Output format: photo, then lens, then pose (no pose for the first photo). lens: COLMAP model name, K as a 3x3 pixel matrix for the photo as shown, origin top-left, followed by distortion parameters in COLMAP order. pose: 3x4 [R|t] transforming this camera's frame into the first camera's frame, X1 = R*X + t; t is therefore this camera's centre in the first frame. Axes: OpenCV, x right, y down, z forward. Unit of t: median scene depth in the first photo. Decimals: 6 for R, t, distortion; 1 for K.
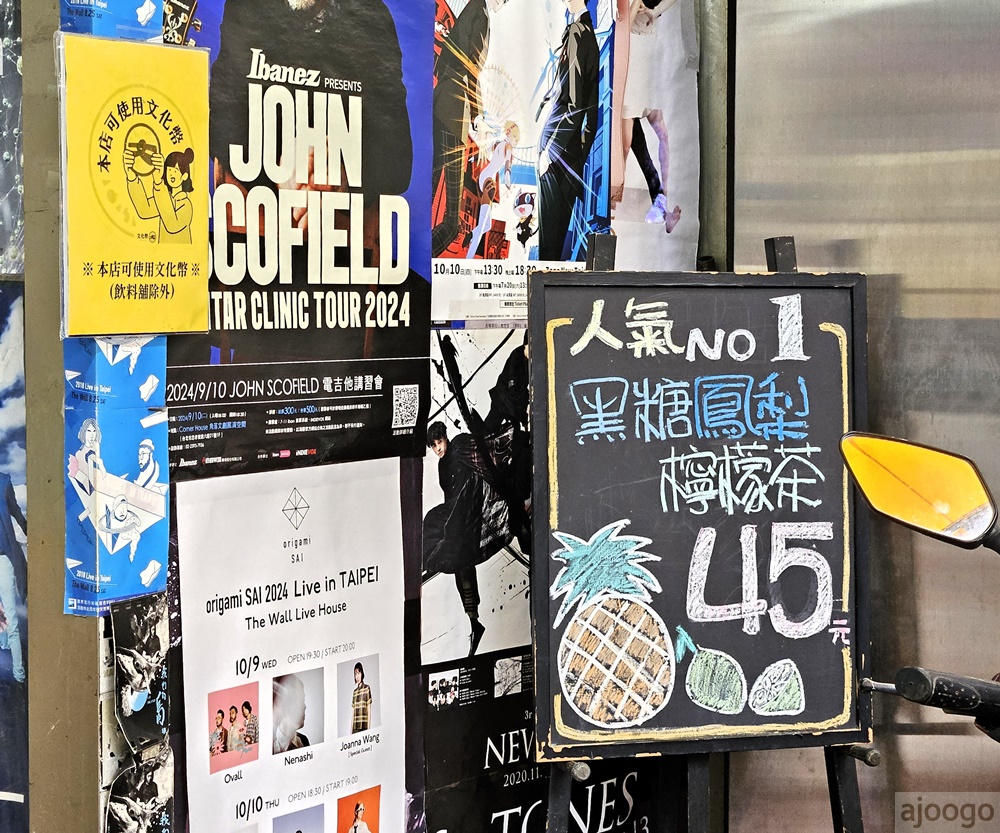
lens RADIAL K [[2230.1, 0, 500.4], [0, 2230.1, 416.7], [0, 0, 1]] dist [-0.220192, 0.000000]
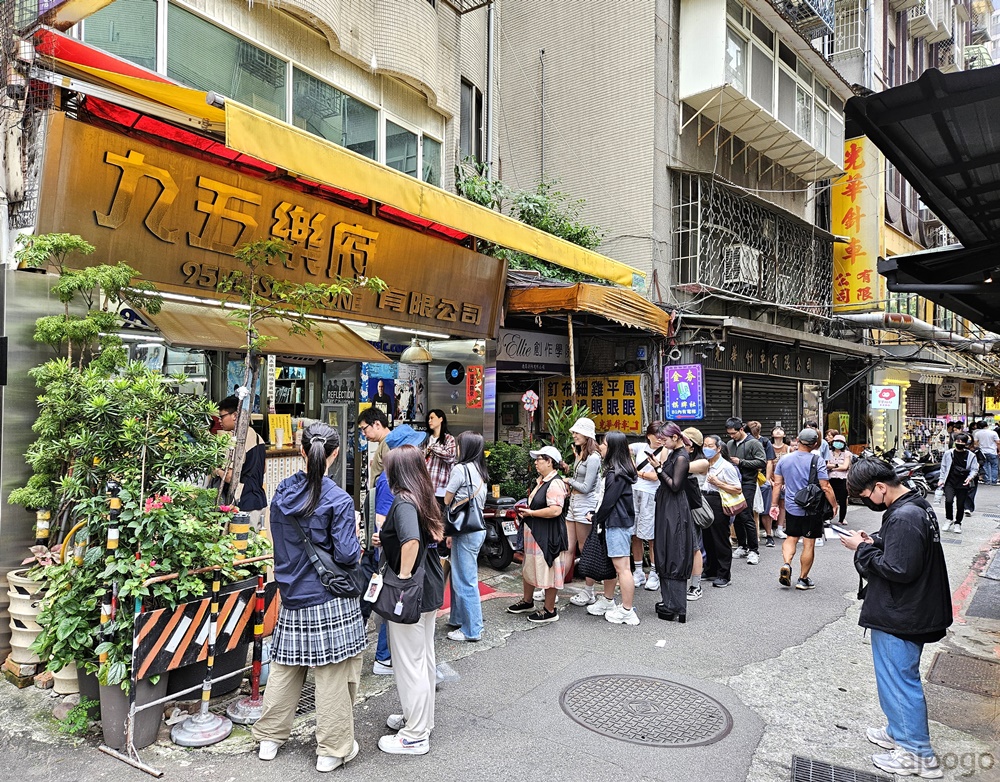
lens RADIAL K [[713.2, 0, 499.6], [0, 713.2, 393.8], [0, 0, 1]] dist [-0.001699, -0.000110]
pose [[0.999369, 0.014395, 0.032472, 0.338935], [-0.012241, 0.997772, -0.065583, 0.016821], [-0.033344, 0.065144, 0.997319, -2.237344]]
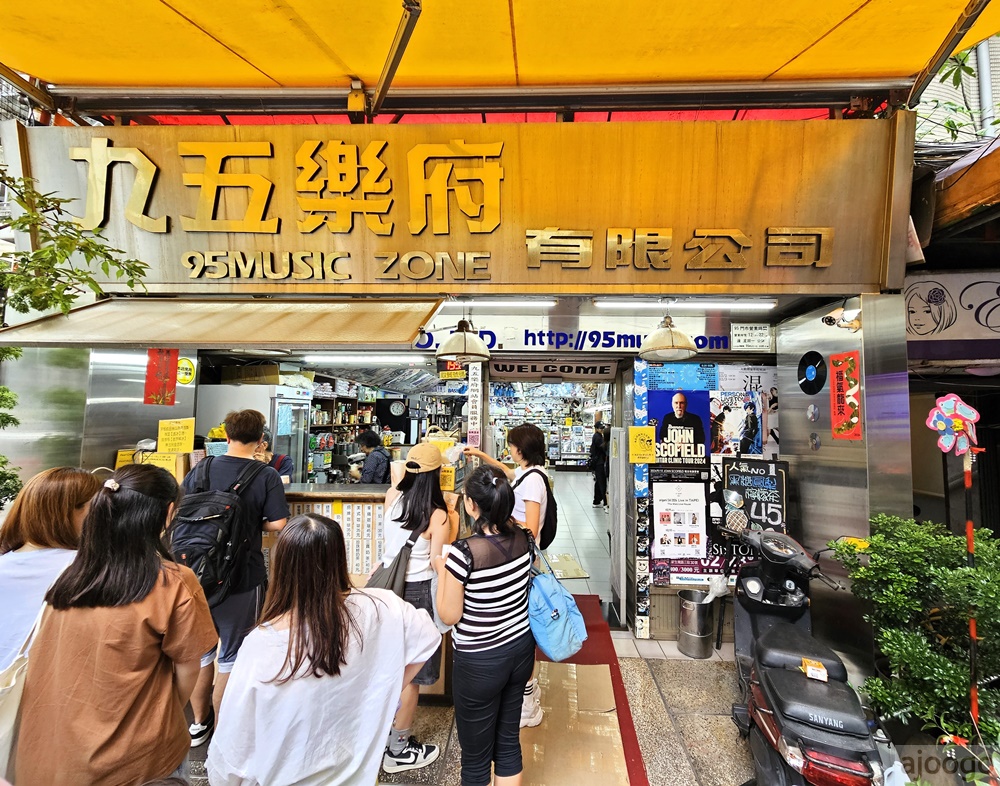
lens RADIAL K [[440.7, 0, 505.0], [0, 440.7, 389.0], [0, 0, 1]] dist [0.000708, -0.000157]
pose [[0.537158, -0.047114, -0.842165, 0.742171], [-0.059986, 0.993777, -0.093857, -0.100425], [0.841346, 0.100934, 0.530989, -0.223058]]
